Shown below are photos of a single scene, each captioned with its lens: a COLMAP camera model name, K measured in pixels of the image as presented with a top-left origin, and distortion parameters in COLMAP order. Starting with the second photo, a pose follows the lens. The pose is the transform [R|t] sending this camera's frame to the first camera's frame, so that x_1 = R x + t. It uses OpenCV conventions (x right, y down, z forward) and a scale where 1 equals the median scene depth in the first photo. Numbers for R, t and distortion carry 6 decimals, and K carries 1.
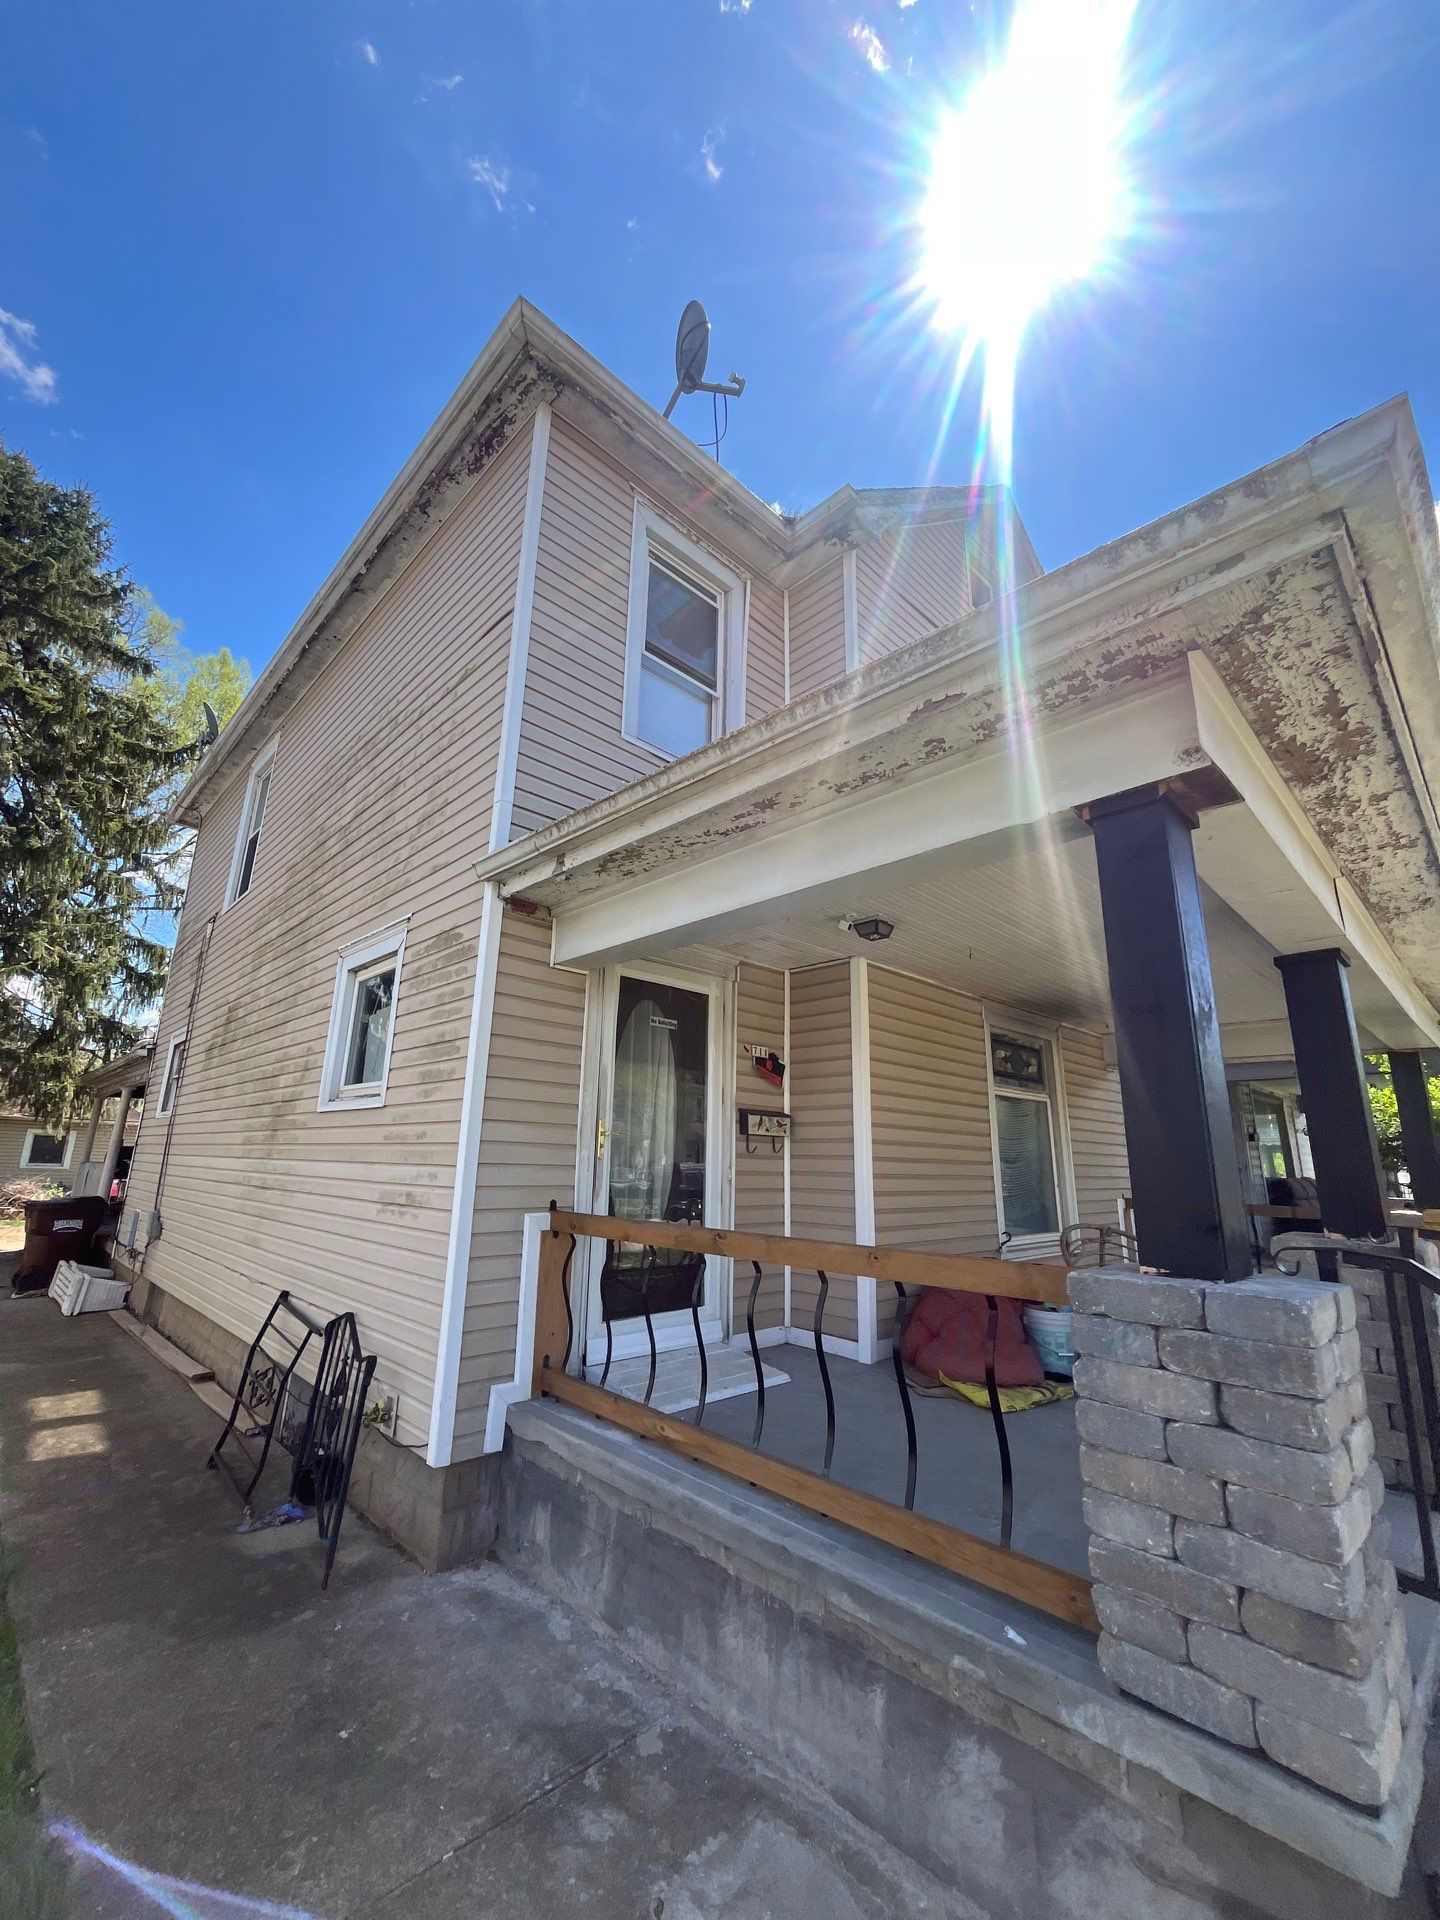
lens RADIAL K [[789.5, 0, 720.0], [0, 789.5, 960.0], [0, 0, 1]] dist [-0.002349, -0.000086]
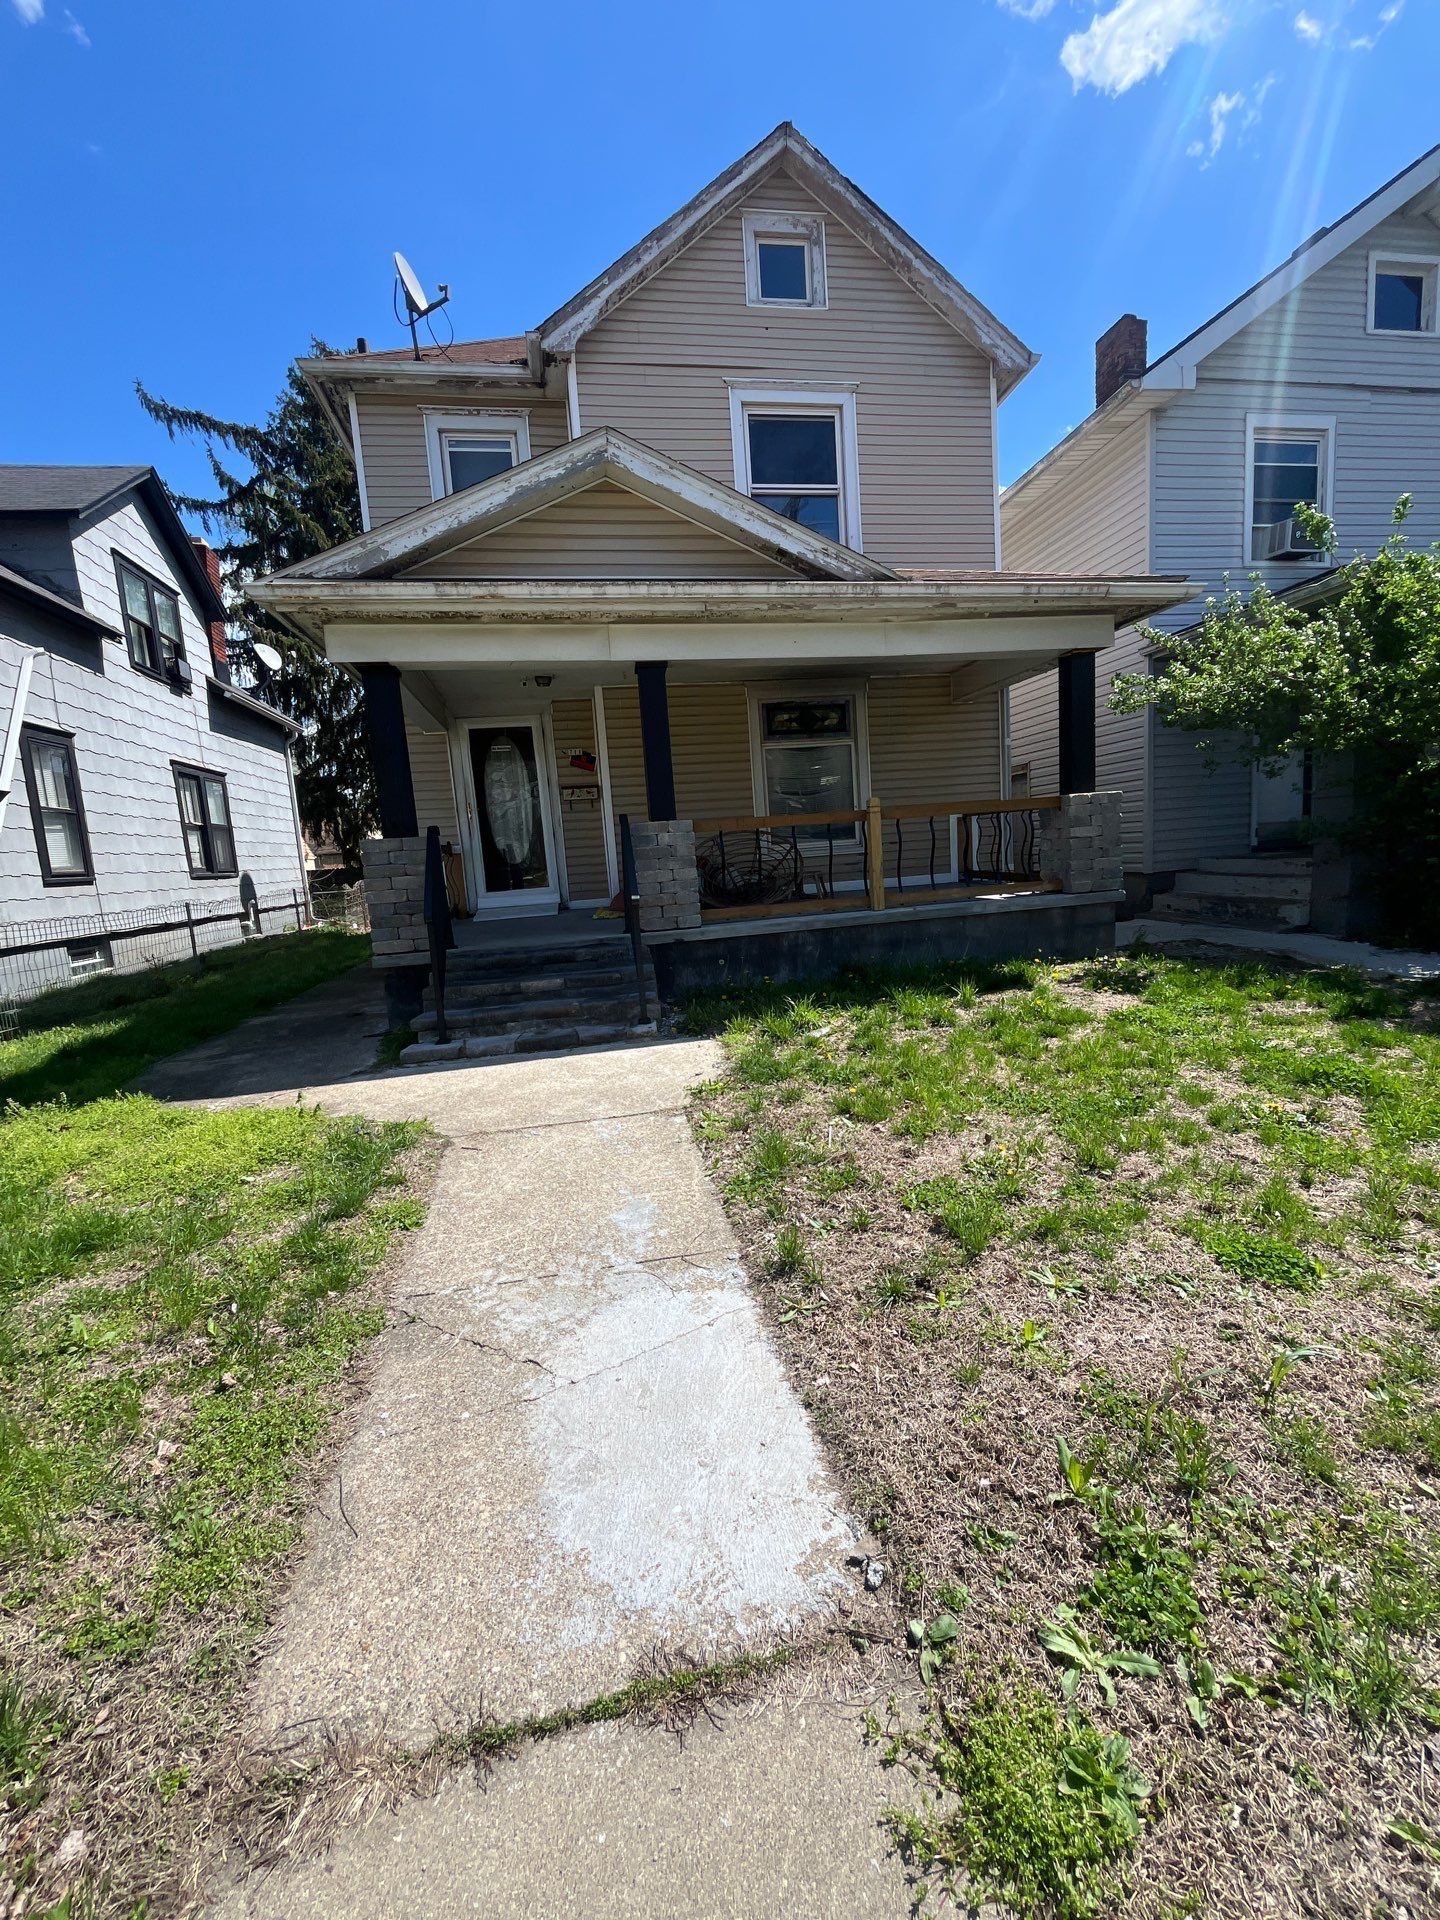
lens RADIAL K [[780.1, 0, 720.0], [0, 780.1, 960.0], [0, 0, 1]] dist [-0.006189, -0.000065]
pose [[0.824336, -0.004572, -0.566082, 1.289863], [0.225661, 0.919739, 0.321182, 0.058793], [0.519179, -0.392505, 0.759205, -0.314630]]
